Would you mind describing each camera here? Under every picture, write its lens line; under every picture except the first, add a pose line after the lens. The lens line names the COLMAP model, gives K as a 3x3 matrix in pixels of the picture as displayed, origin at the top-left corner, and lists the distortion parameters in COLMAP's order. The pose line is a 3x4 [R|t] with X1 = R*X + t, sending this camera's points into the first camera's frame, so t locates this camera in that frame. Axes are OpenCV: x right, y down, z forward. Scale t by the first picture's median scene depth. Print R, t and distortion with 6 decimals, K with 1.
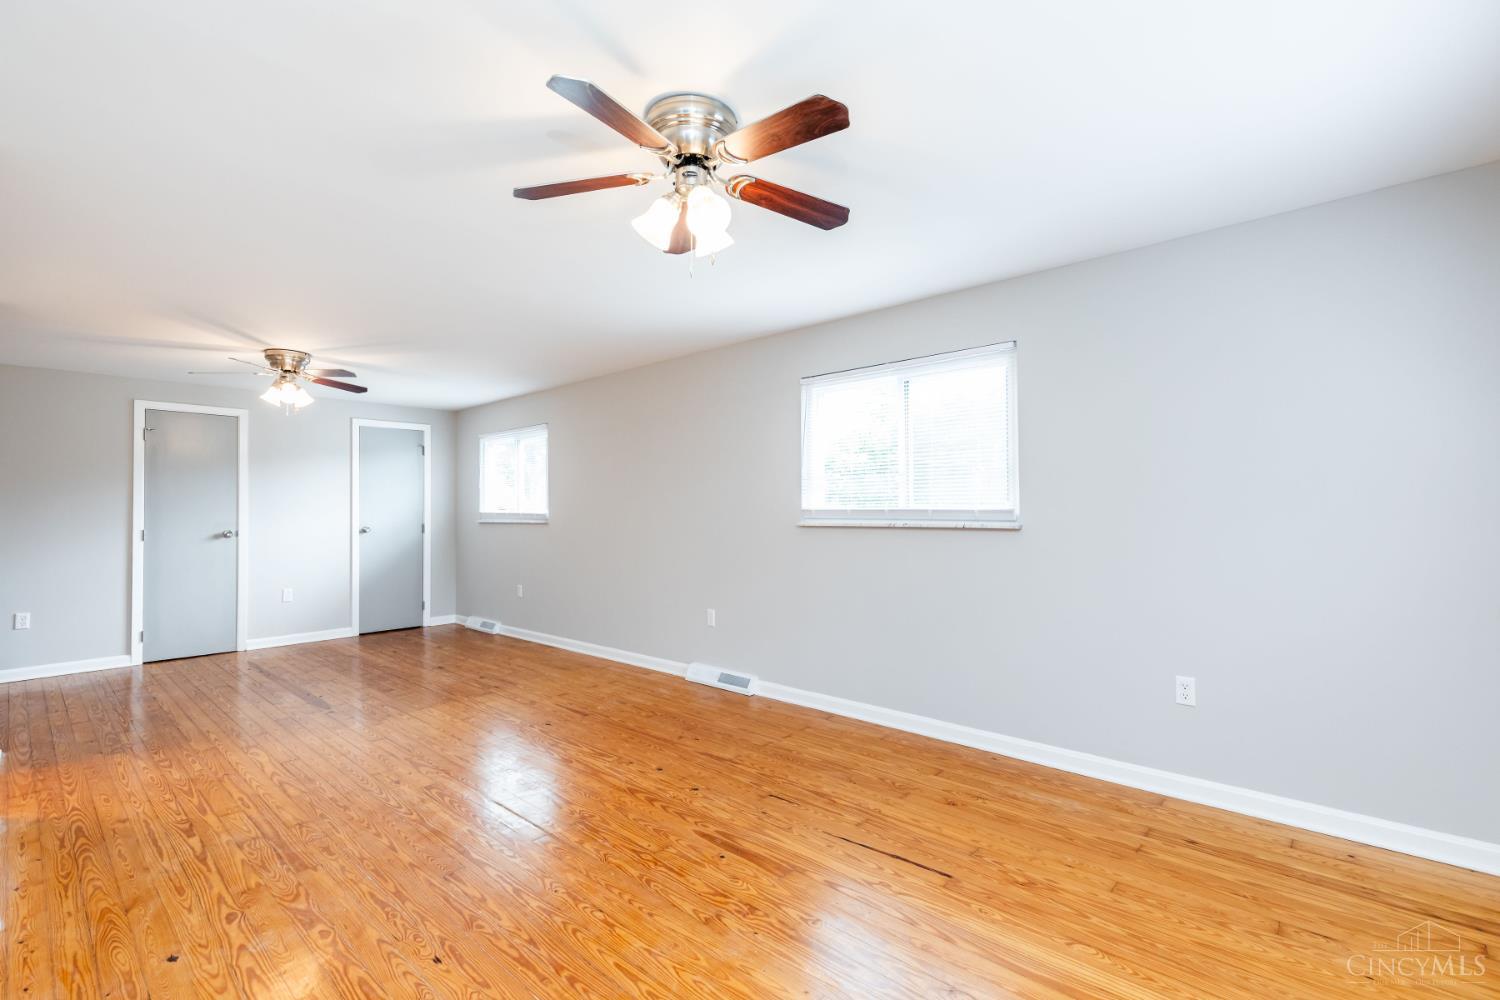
lens RADIAL K [[675.9, 0, 734.7], [0, 675.9, 498.4], [0, 0, 1]] dist [0.002166, -0.001172]
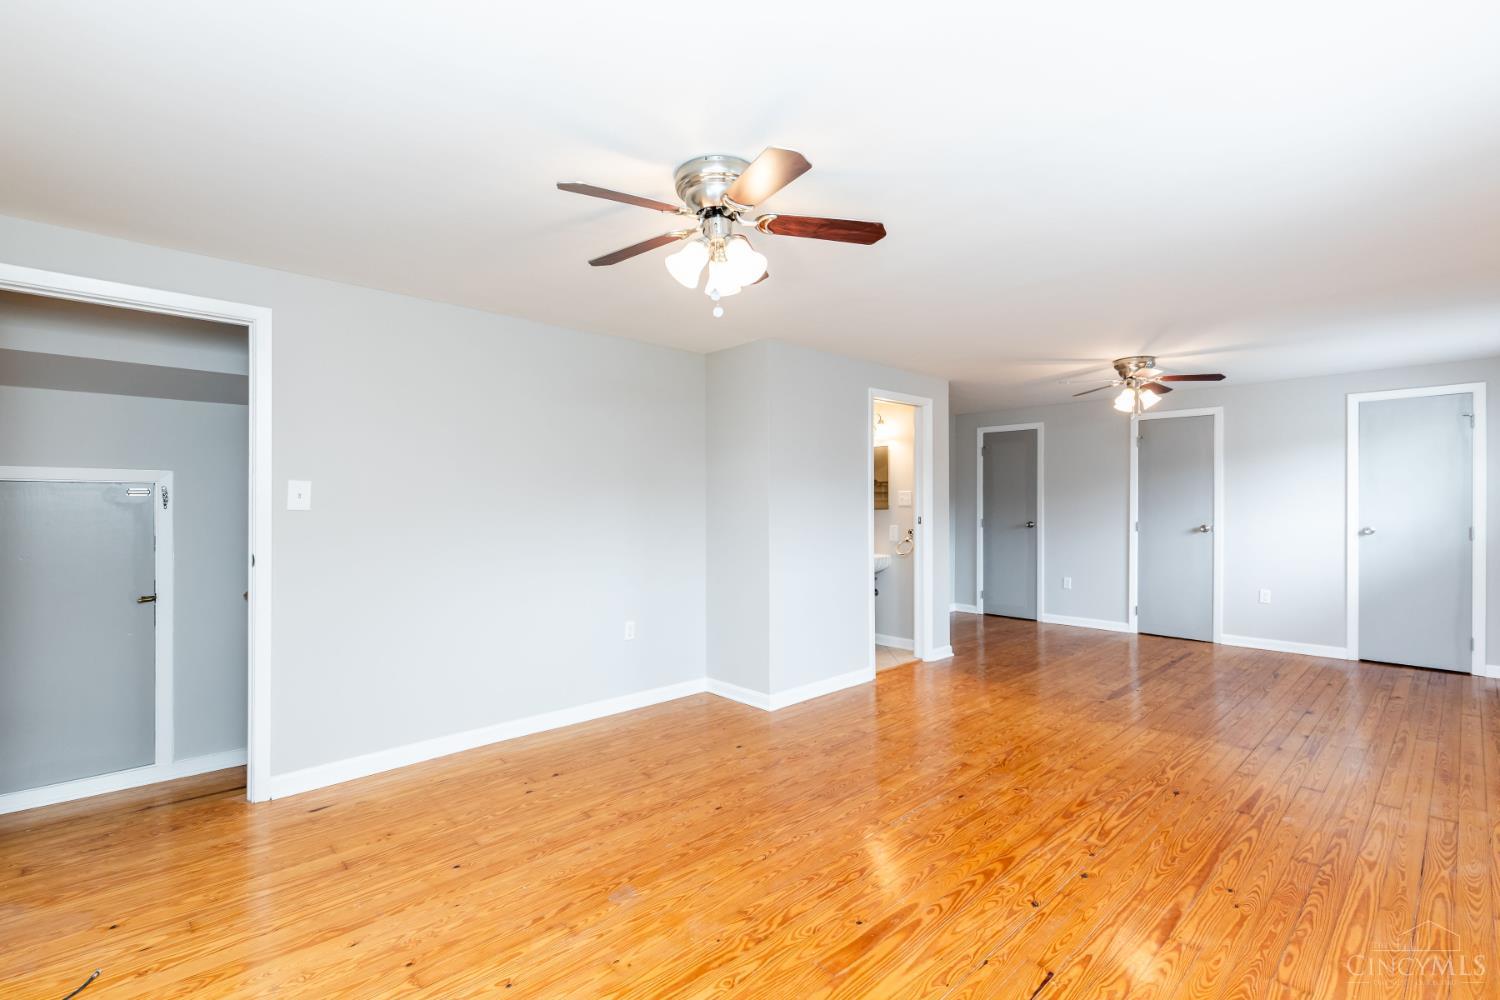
lens RADIAL K [[675.9, 0, 744.8], [0, 675.9, 508.1], [0, 0, 1]] dist [0.002166, -0.001172]
pose [[-0.066640, 0.017807, -0.997618, 0.545946], [0.018944, 0.999683, 0.016578, -0.014565], [0.997597, -0.017794, -0.066956, 0.588846]]
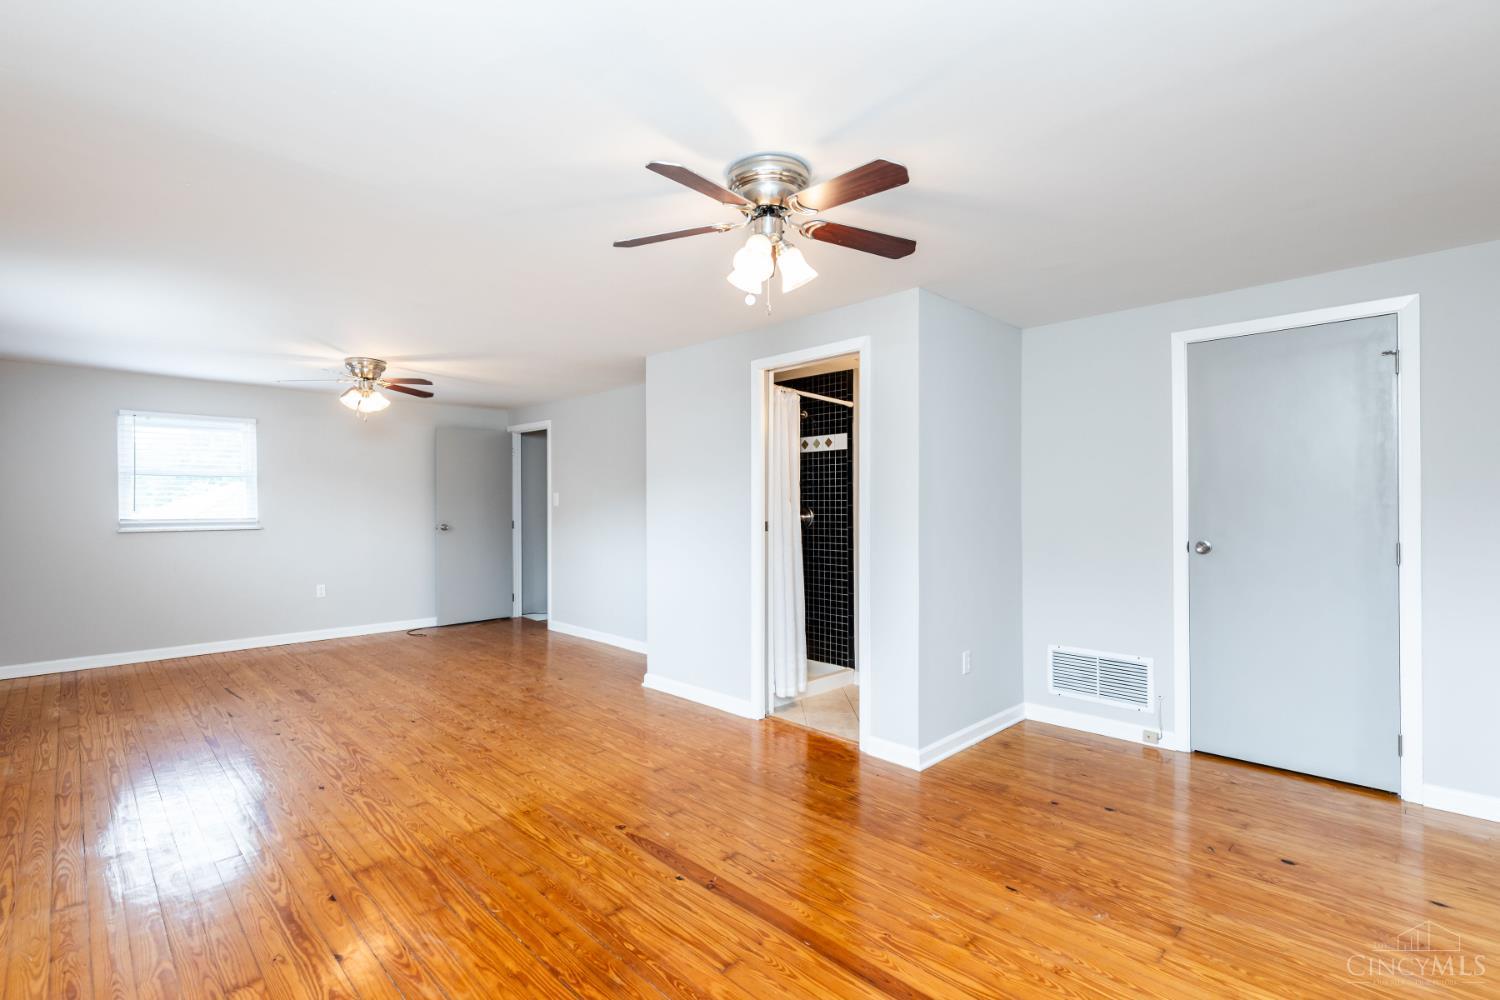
lens RADIAL K [[675.9, 0, 761.0], [0, 675.9, 503.6], [0, 0, 1]] dist [0.002166, -0.001172]
pose [[-0.999832, 0.009770, 0.015512, -0.847735], [0.009477, 0.999777, -0.018850, 0.018335], [-0.015693, -0.018700, -0.999702, 1.877276]]
